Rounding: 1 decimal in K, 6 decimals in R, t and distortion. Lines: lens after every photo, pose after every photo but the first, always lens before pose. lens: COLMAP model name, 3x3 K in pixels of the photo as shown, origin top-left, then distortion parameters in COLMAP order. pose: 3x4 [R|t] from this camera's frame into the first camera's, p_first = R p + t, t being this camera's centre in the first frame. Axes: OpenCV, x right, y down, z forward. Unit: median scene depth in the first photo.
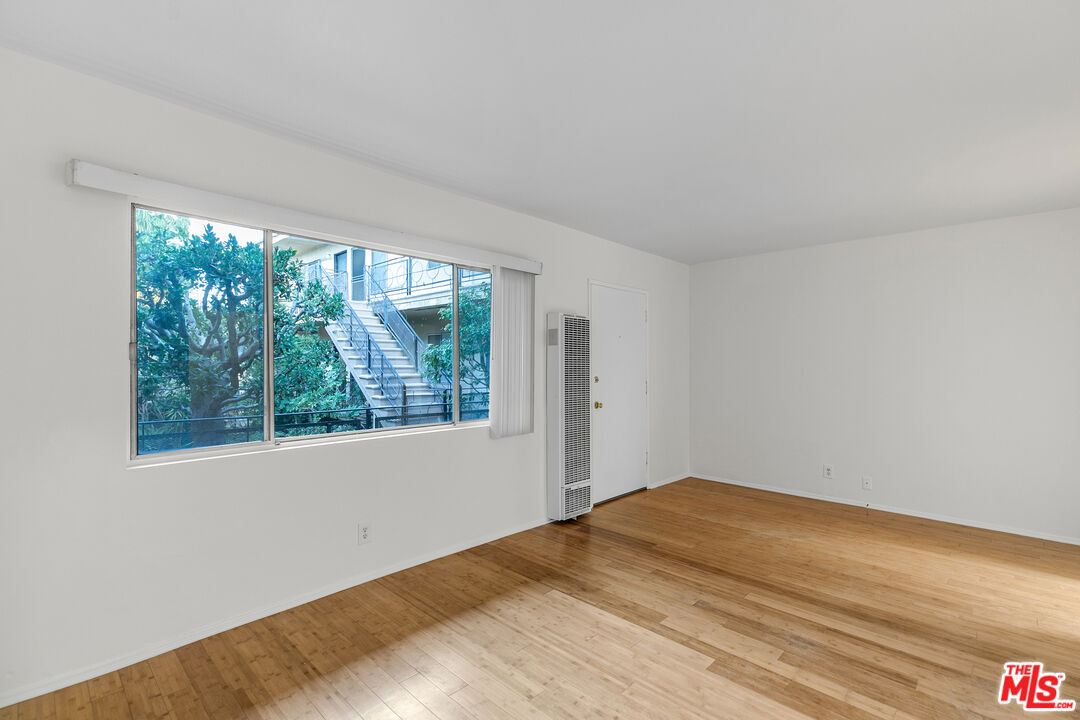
lens RADIAL K [[493.2, 0, 535.0], [0, 493.2, 362.1], [0, 0, 1]] dist [0.008068, -0.001133]
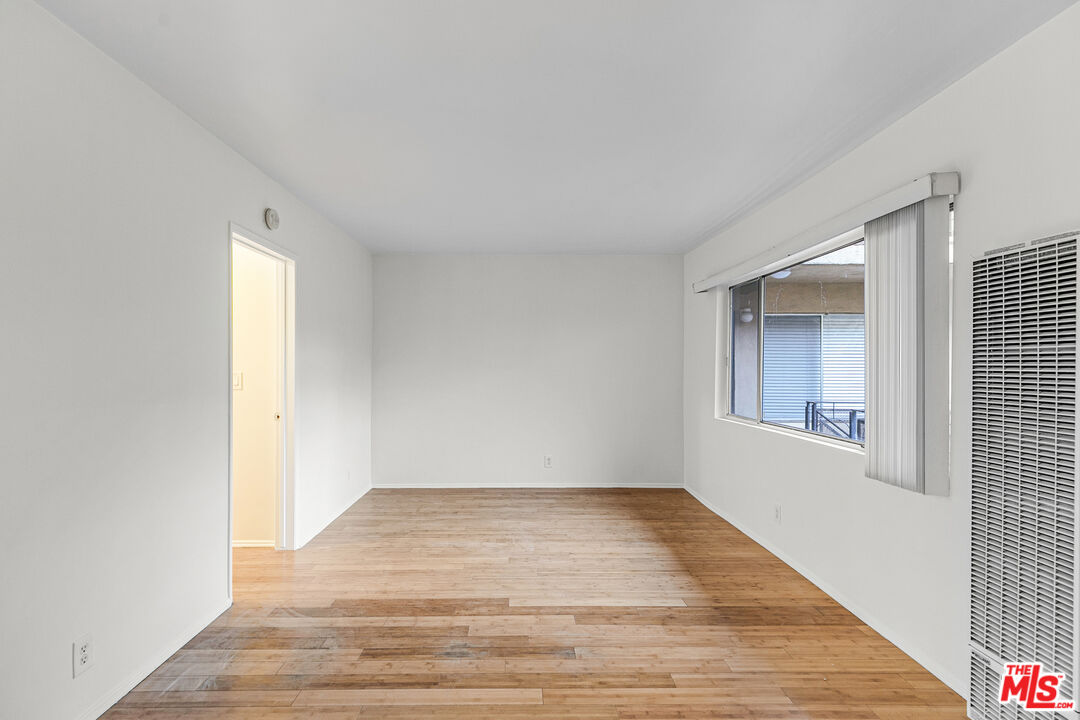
lens RADIAL K [[493.2, 0, 528.8], [0, 493.2, 363.9], [0, 0, 1]] dist [0.008068, -0.001133]
pose [[-0.699771, -0.013328, -0.714243, 0.954263], [-0.007629, 0.999908, -0.011185, 0.015322], [0.714326, -0.002378, -0.699809, 1.491913]]
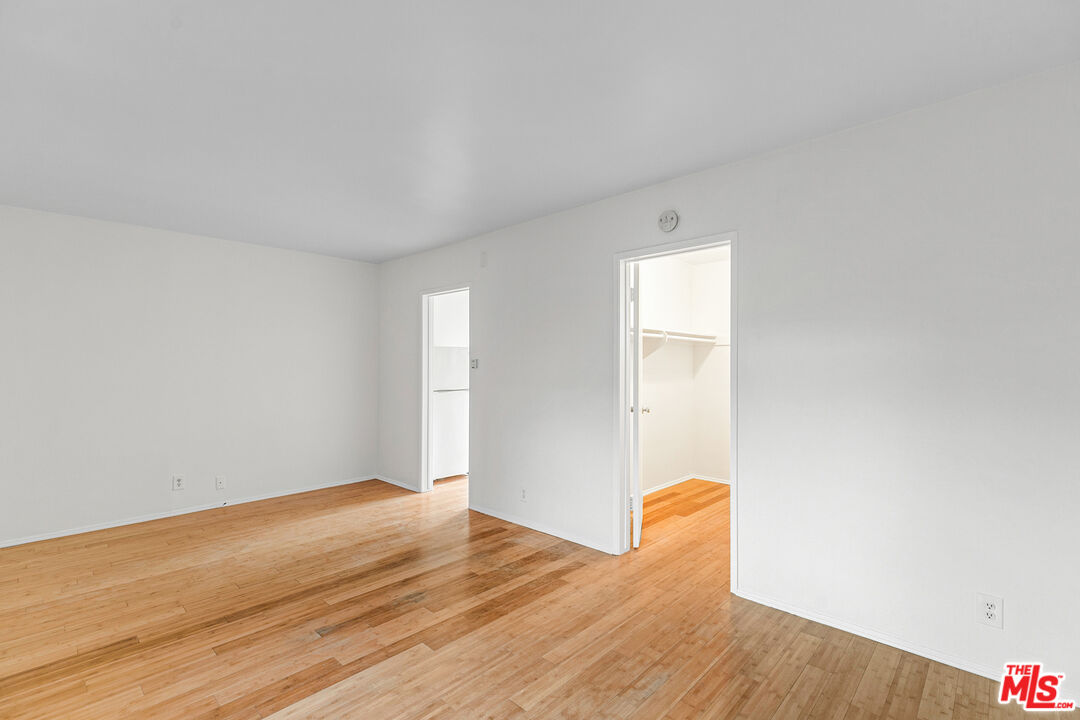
lens RADIAL K [[493.5, 0, 540.3], [0, 493.5, 360.7], [0, 0, 1]] dist [0.005189, 0.000102]
pose [[-0.011761, 0.002322, 0.999928, -0.551384], [-0.000844, 0.999997, -0.002332, 0.000624], [-0.999930, -0.000871, -0.011759, 0.602638]]
